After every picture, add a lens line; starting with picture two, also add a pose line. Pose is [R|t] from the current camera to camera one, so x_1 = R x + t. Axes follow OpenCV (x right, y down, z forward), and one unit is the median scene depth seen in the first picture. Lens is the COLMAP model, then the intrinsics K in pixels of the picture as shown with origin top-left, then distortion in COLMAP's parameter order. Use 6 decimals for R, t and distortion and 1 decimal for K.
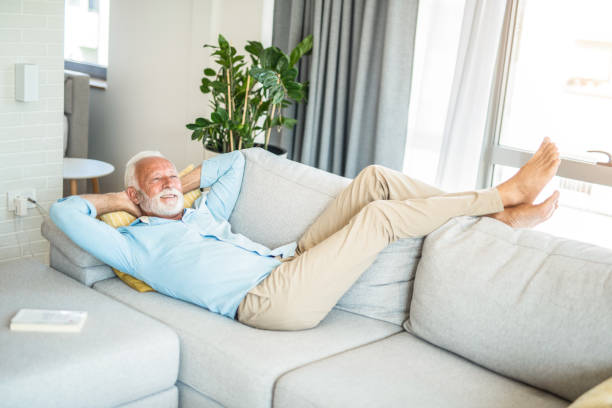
lens RADIAL K [[877.0, 0, 324.2], [0, 877.0, 203.2], [0, 0, 1]] dist [0.013468, 0.000000]
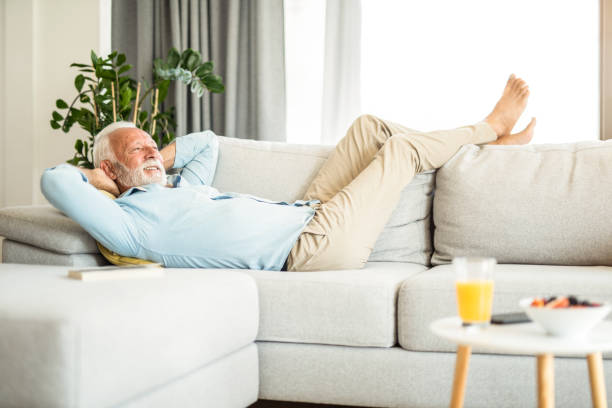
lens RADIAL K [[877.0, 0, 316.1], [0, 877.0, 197.9], [0, 0, 1]] dist [0.013468, 0.000000]
pose [[0.889453, -0.081768, 0.449652, -0.471269], [0.176096, 0.969214, -0.172085, 0.220946], [-0.421738, 0.232244, 0.876470, 0.178009]]
